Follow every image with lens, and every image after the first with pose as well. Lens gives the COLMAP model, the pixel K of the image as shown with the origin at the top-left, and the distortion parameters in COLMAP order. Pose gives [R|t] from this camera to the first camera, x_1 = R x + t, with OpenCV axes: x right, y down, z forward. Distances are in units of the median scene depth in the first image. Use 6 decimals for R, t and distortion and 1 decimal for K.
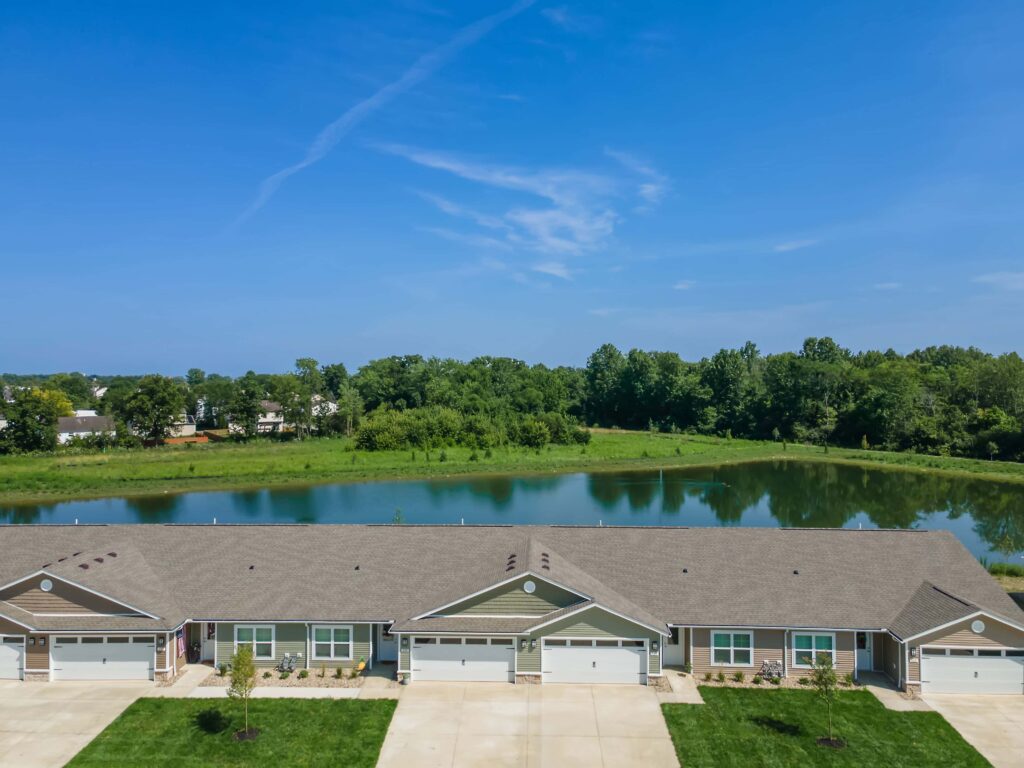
lens RADIAL K [[751.0, 0, 508.9], [0, 751.0, 384.8], [0, 0, 1]] dist [0.059497, 0.007959]
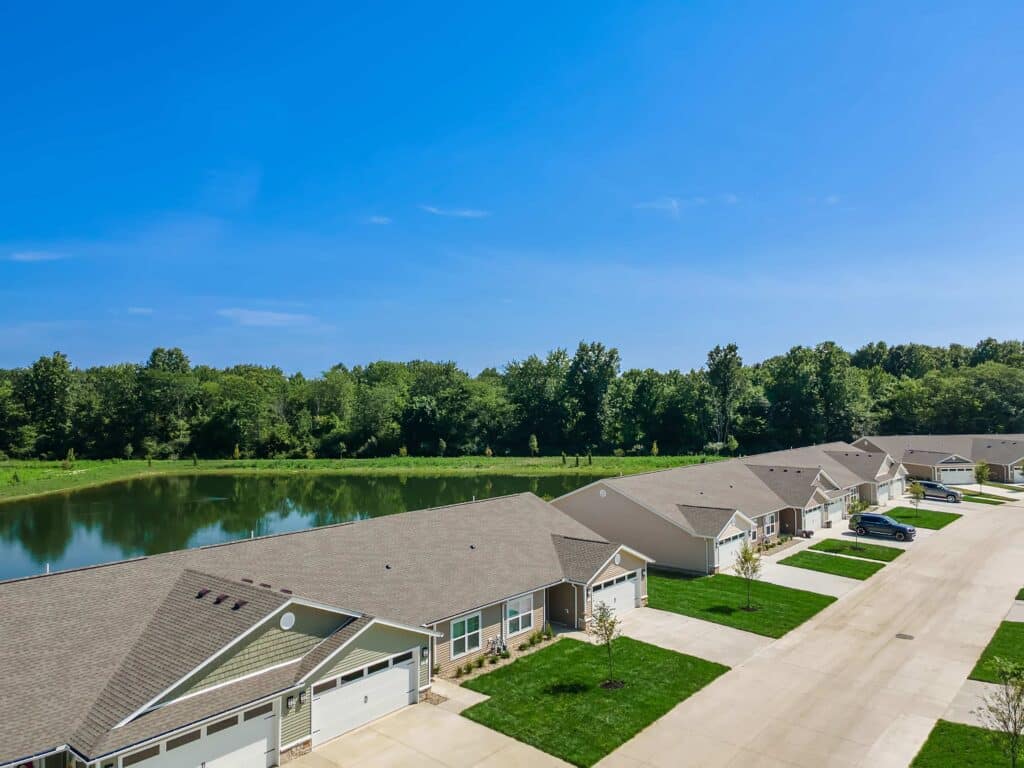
lens RADIAL K [[751.0, 0, 508.9], [0, 751.0, 376.9], [0, 0, 1]] dist [0.059497, 0.007959]
pose [[0.618841, 0.018420, 0.785300, -0.097121], [0.012219, 0.999378, -0.033070, 0.014687], [-0.785421, 0.030060, 0.618231, 0.089604]]
